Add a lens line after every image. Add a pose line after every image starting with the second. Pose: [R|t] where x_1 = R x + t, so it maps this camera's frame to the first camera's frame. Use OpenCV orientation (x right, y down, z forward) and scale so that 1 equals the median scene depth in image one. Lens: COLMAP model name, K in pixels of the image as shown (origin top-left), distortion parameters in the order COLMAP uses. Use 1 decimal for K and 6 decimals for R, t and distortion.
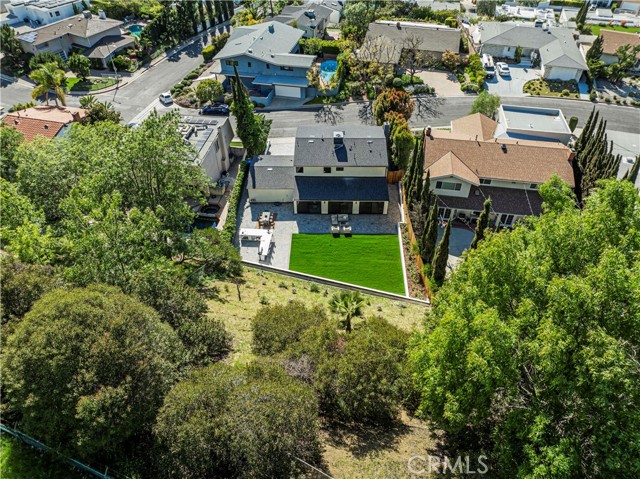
lens RADIAL K [[453.0, 0, 318.7], [0, 453.0, 239.0], [0, 0, 1]] dist [-0.028536, -0.004035]
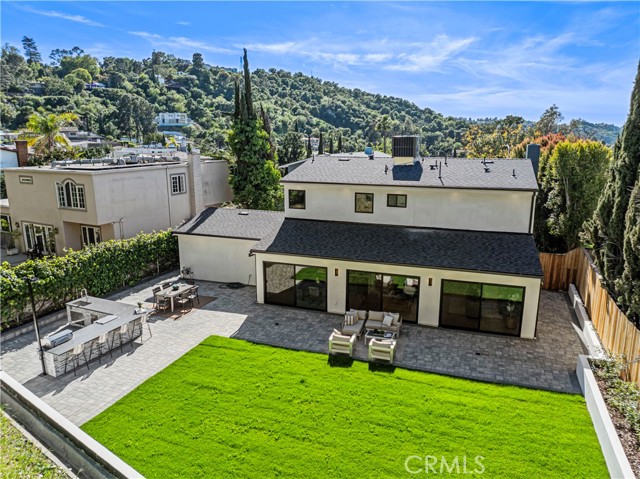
lens RADIAL K [[453.0, 0, 319.6], [0, 453.0, 238.7], [0, 0, 1]] dist [-0.028536, -0.004035]
pose [[0.948134, 0.081032, -0.307370, 0.097678], [-0.226051, 0.851705, -0.472757, 0.057860], [0.223480, 0.517718, 0.825848, 0.659840]]
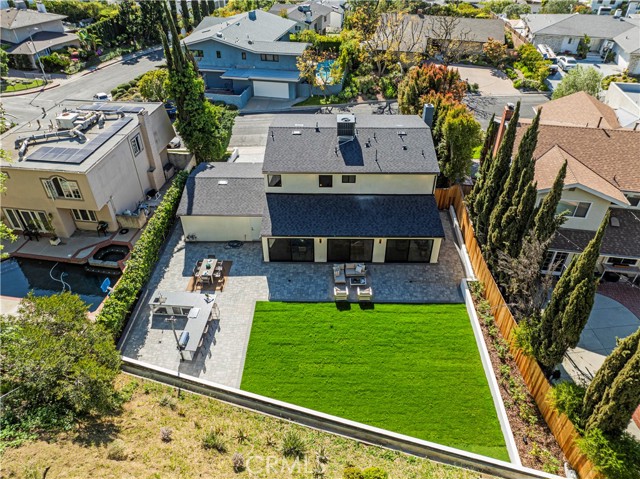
lens RADIAL K [[453.0, 0, 321.0], [0, 453.0, 241.4], [0, 0, 1]] dist [-0.028536, -0.004035]
pose [[0.999988, 0.001836, 0.004478, 0.010720], [-0.001388, 0.995180, -0.098057, -0.026980], [-0.004636, 0.098050, 0.995171, 0.447712]]
